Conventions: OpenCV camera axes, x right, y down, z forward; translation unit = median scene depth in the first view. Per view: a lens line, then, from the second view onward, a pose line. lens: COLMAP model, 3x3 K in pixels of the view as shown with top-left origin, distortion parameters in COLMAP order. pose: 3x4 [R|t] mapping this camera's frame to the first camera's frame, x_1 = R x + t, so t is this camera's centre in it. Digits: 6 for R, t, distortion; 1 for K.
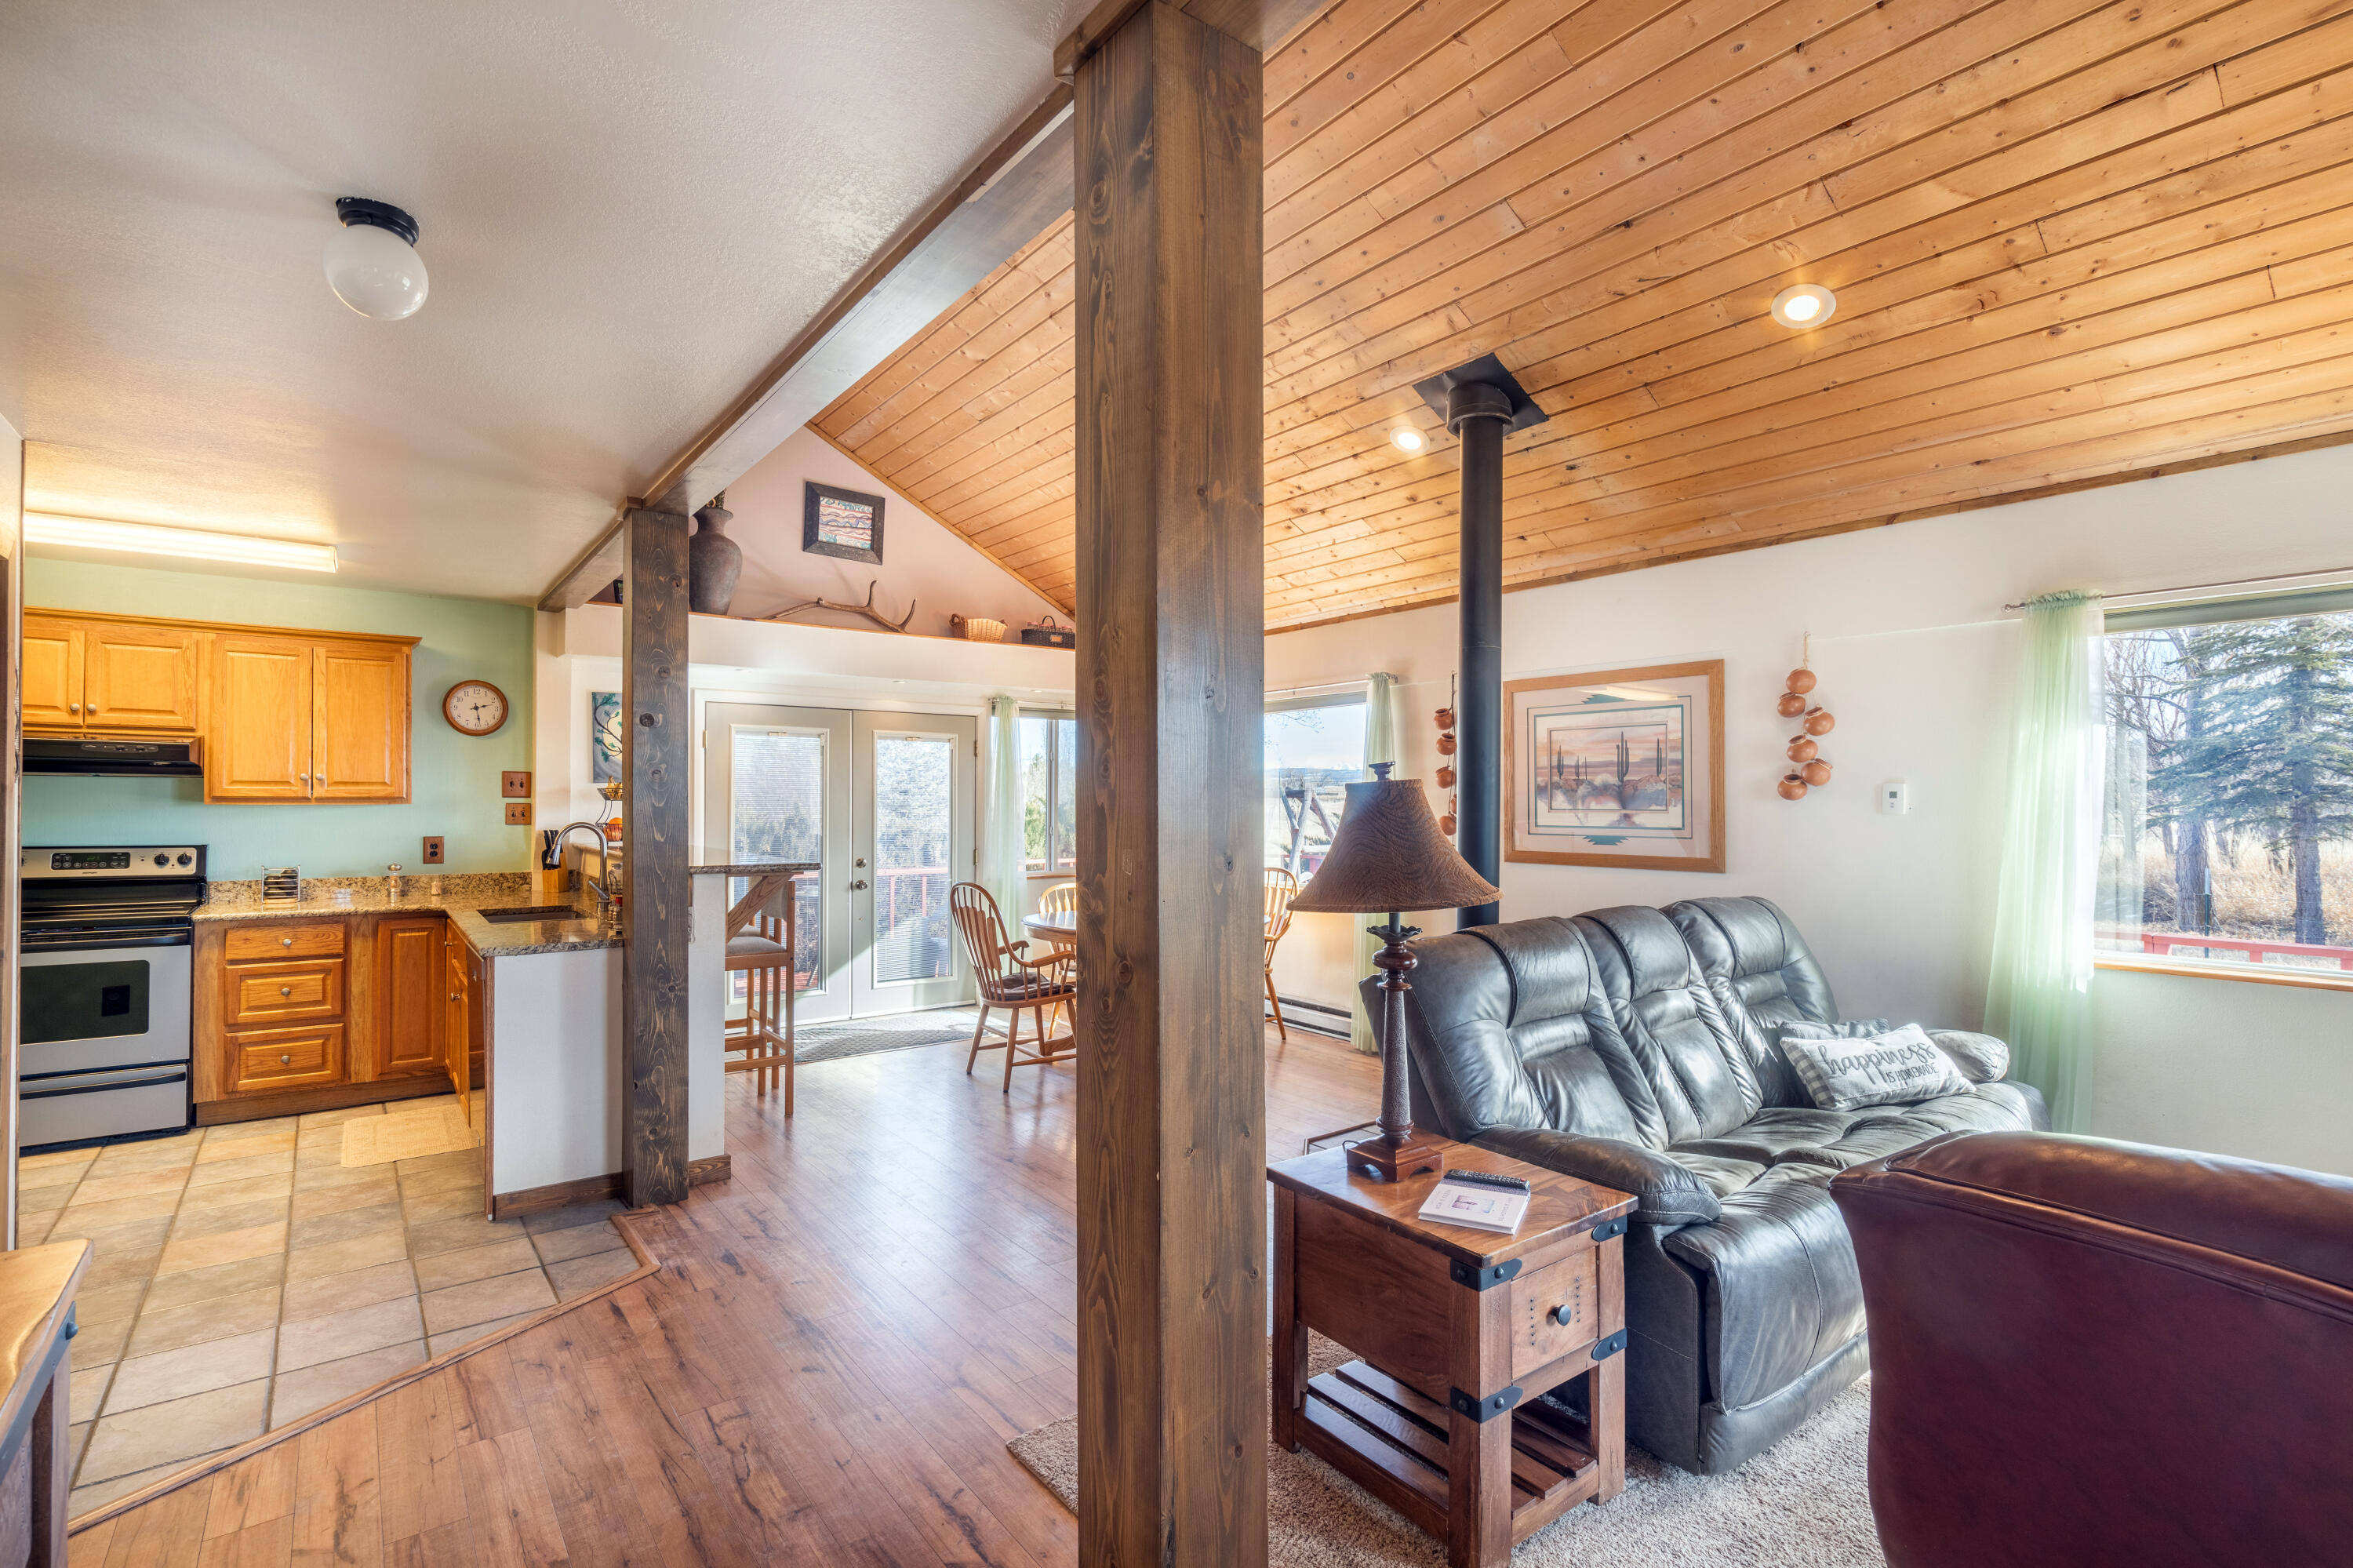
lens RADIAL K [[1084.0, 0, 1087.9], [0, 1084.0, 792.9], [0, 0, 1]] dist [-0.002172, 0.000946]
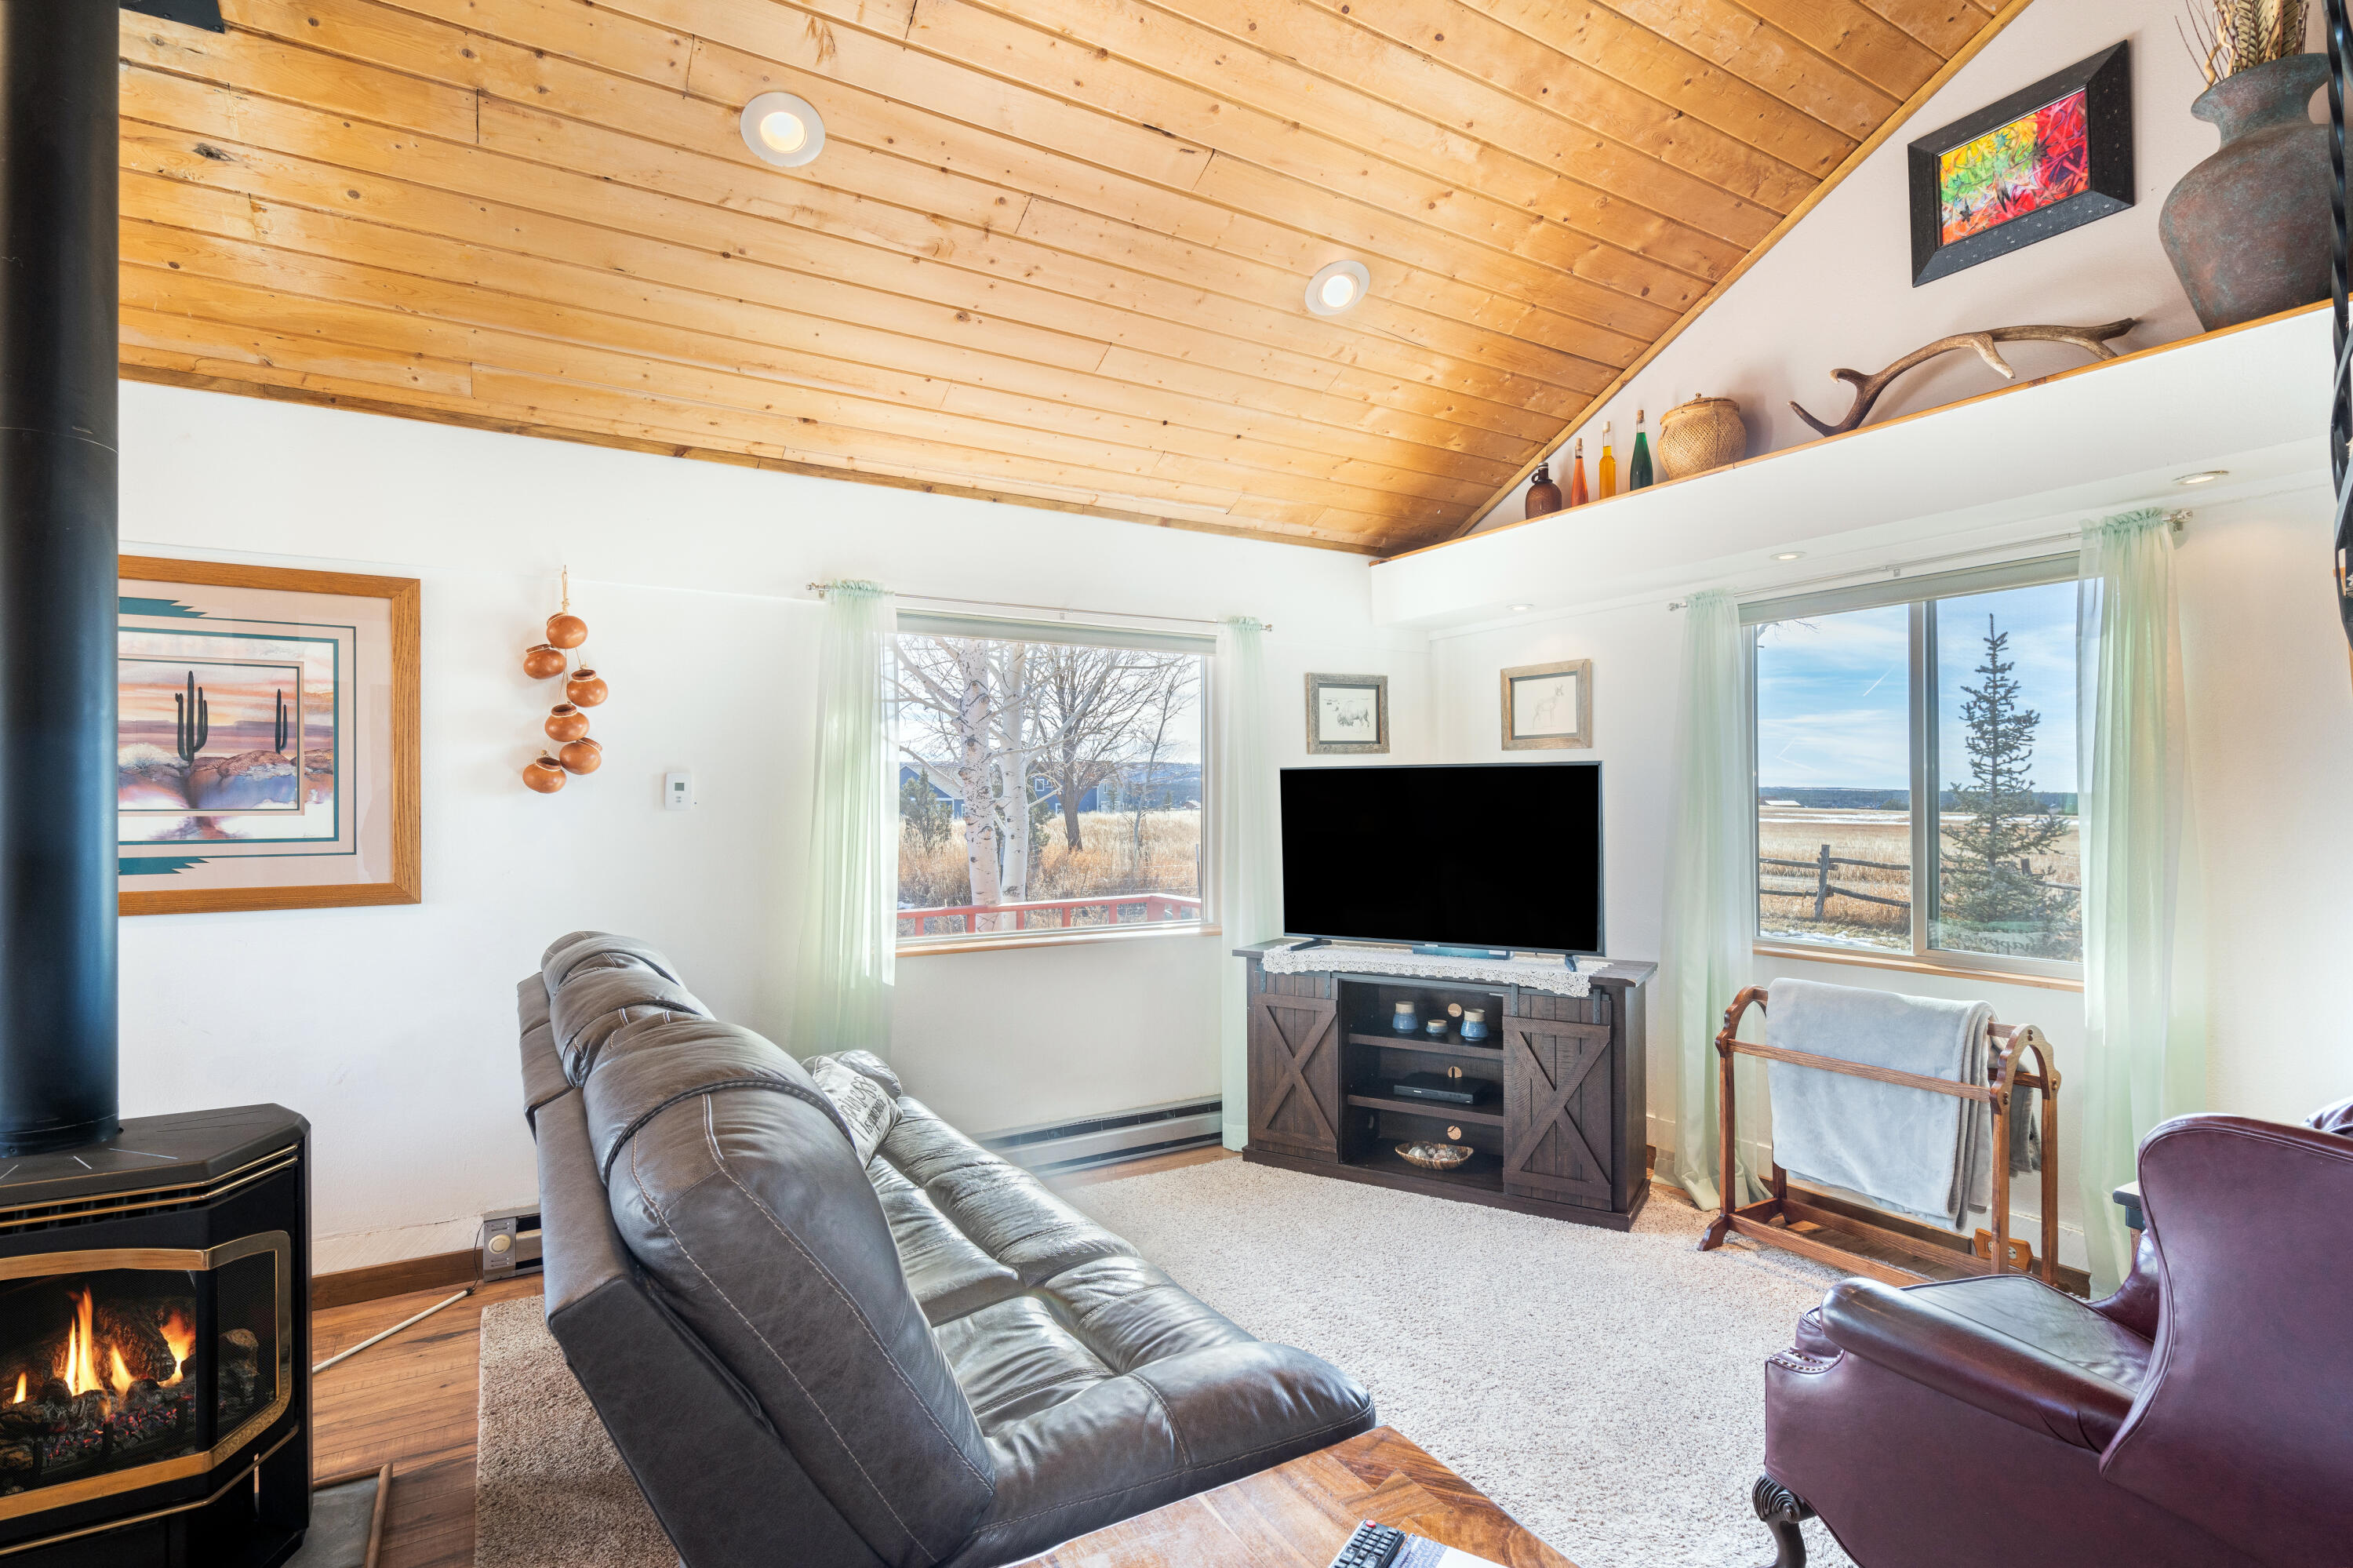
lens RADIAL K [[1084.0, 0, 1278.8], [0, 1084.0, 799.6], [0, 0, 1]] dist [-0.002172, 0.000946]
pose [[-0.004119, -0.002042, 0.999989, -0.075799], [-0.006447, 0.999977, 0.002015, 0.005653], [-0.999971, -0.006438, -0.004132, 0.405121]]
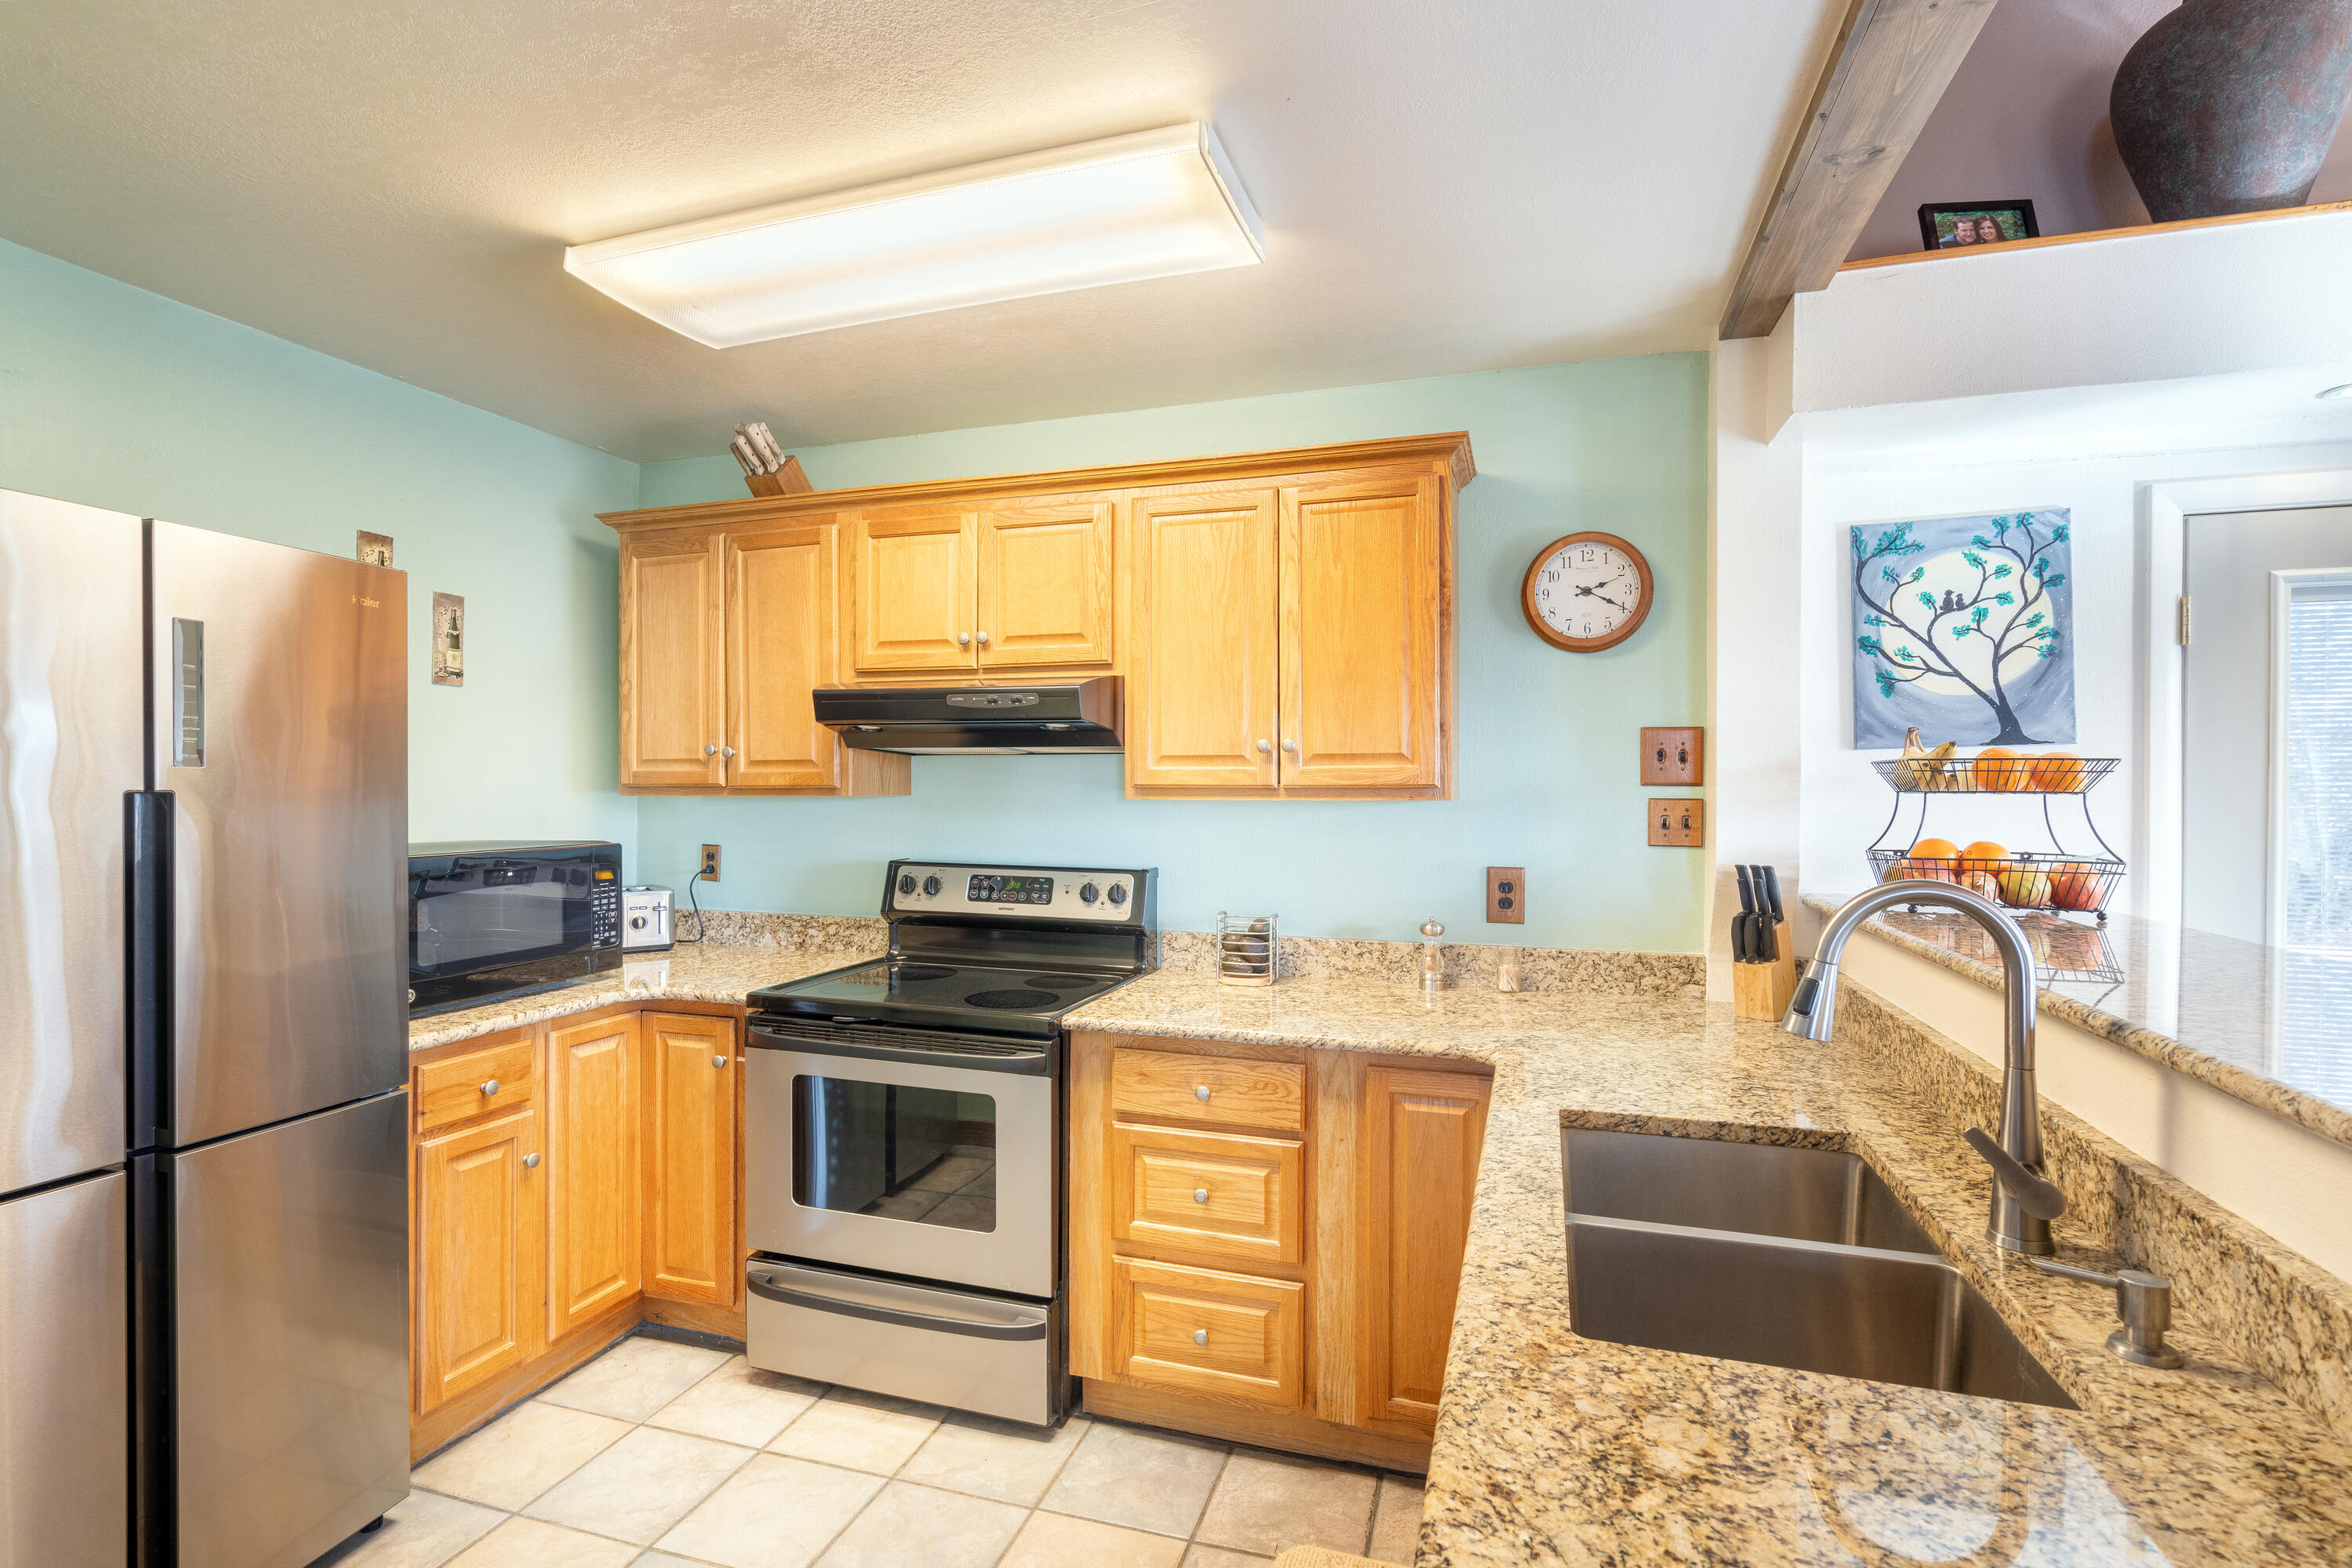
lens RADIAL K [[1083.5, 0, 1181.4], [0, 1083.5, 800.7], [0, 0, 1]] dist [-0.002172, 0.000946]
pose [[0.619598, 0.004382, -0.784907, -0.369696], [0.005437, 0.999936, 0.009874, 0.005895], [0.784901, -0.010385, 0.619534, 0.691130]]
